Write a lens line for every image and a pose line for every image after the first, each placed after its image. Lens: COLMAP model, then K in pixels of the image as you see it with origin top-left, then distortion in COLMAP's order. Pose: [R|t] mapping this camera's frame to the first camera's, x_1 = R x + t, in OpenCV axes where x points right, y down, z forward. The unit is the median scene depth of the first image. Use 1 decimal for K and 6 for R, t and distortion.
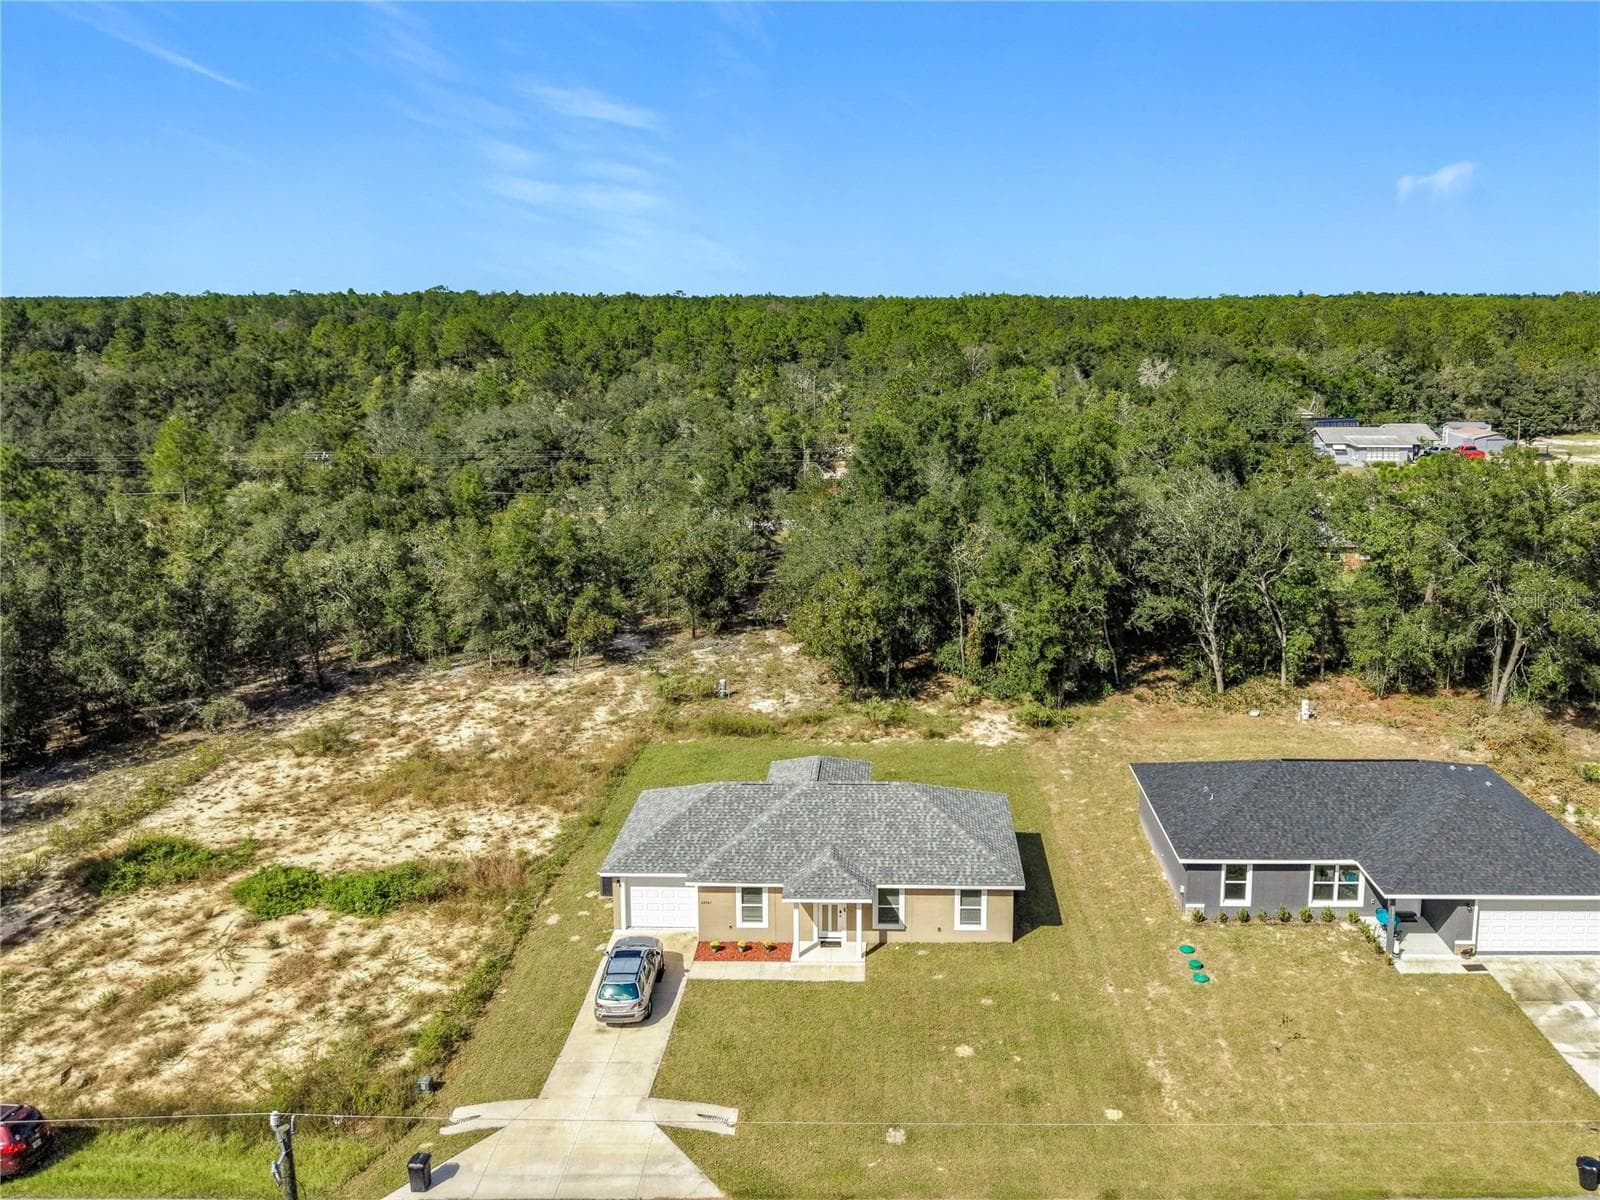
lens RADIAL K [[1296.7, 0, 862.1], [0, 1296.7, 600.0], [0, 0, 1]] dist [-0.003387, -0.022393]
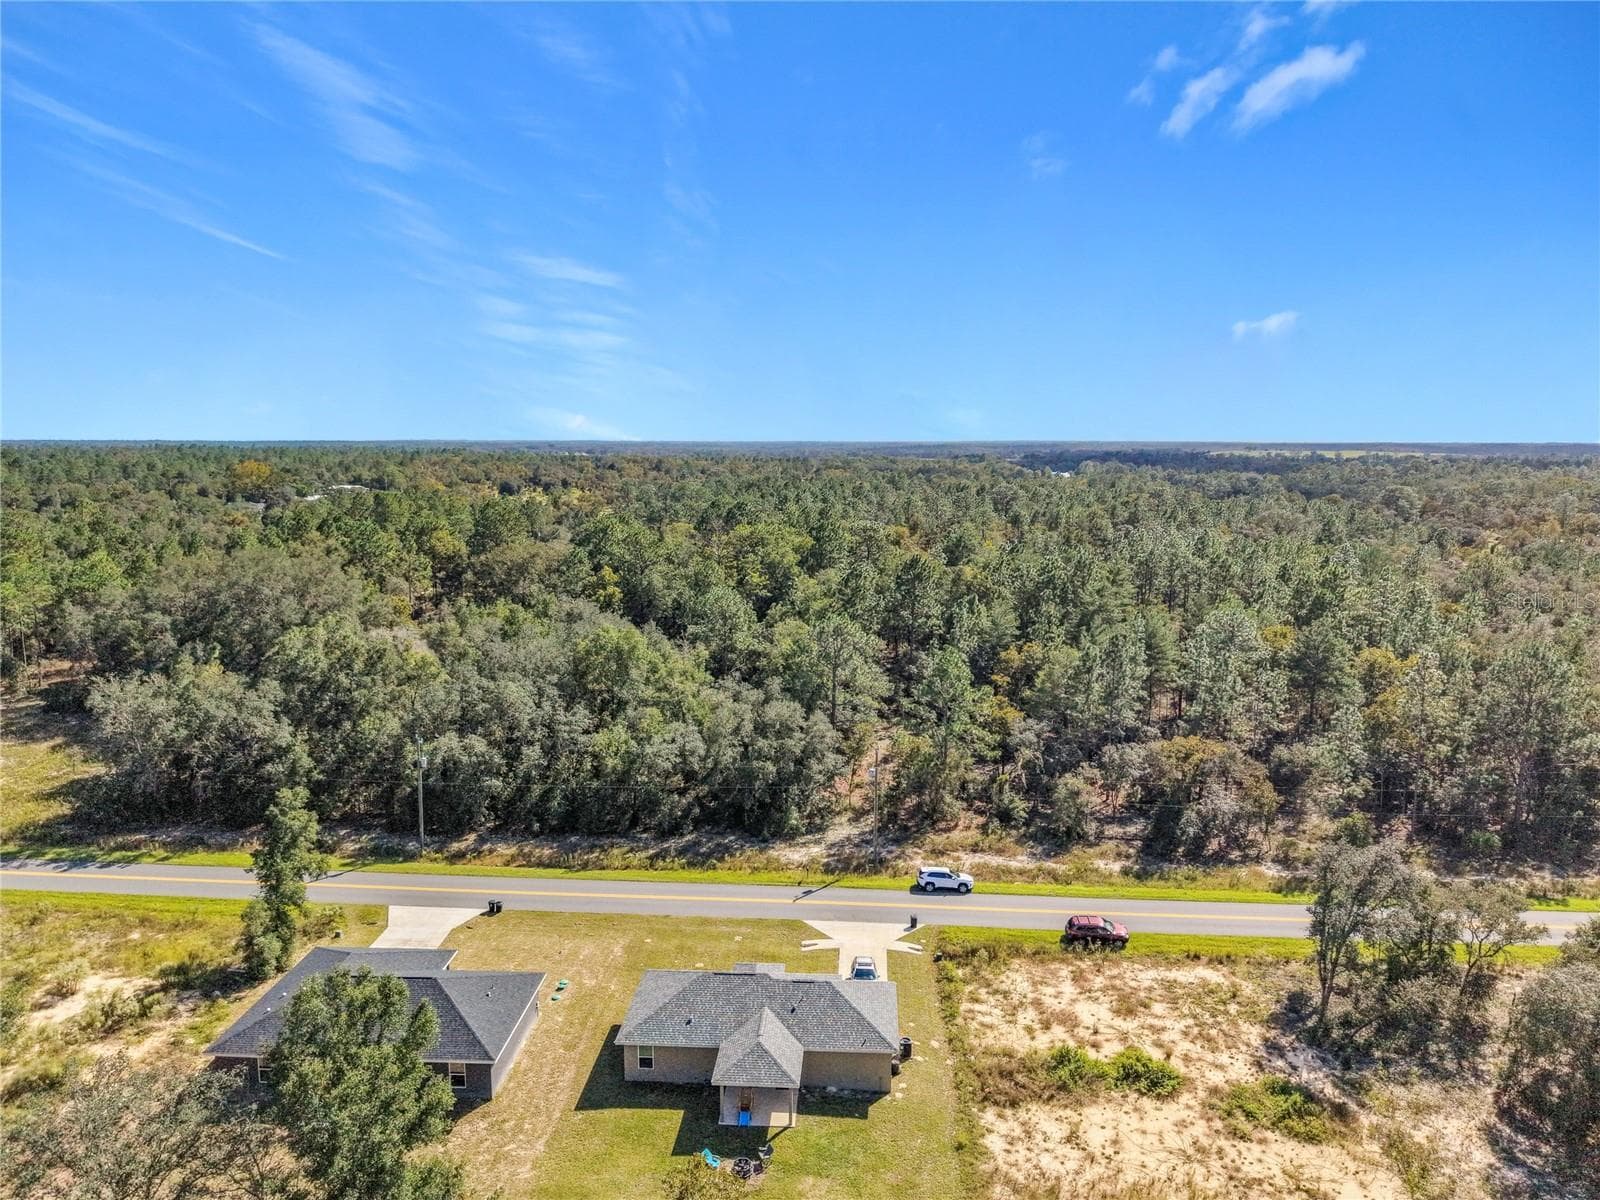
lens RADIAL K [[1122.5, 0, 806.4], [0, 1122.5, 601.0], [0, 0, 1]] dist [-0.000065, -0.000806]
pose [[-0.999738, -0.012040, 0.019454, -0.110317], [-0.004001, 0.929233, 0.369473, -0.774682], [-0.022526, 0.369298, -0.929038, 2.157926]]
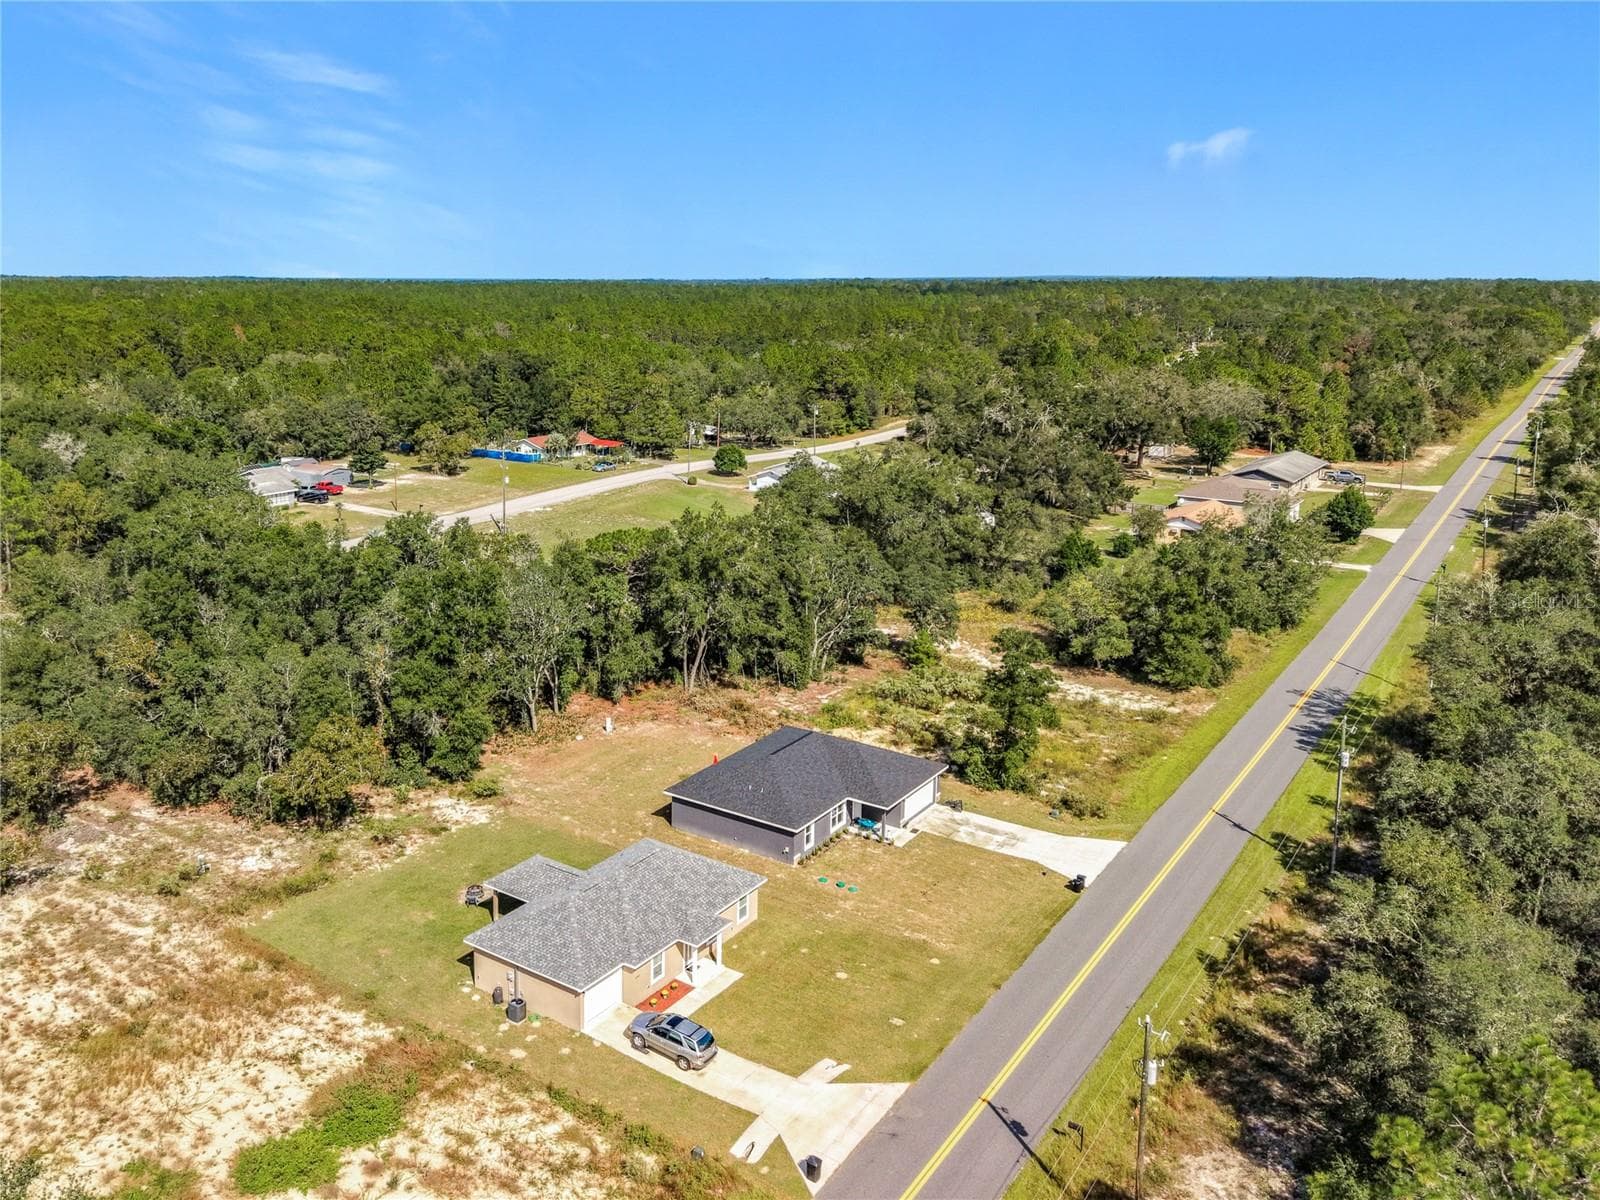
lens RADIAL K [[1344.9, 0, 636.9], [0, 1344.9, 557.8], [0, 0, 1]] dist [-0.001014, 0.001126]
pose [[0.586473, -0.174152, 0.791025, -1.155466], [0.184482, 0.979663, 0.078906, -0.308057], [-0.788680, 0.099654, 0.606674, 0.097474]]
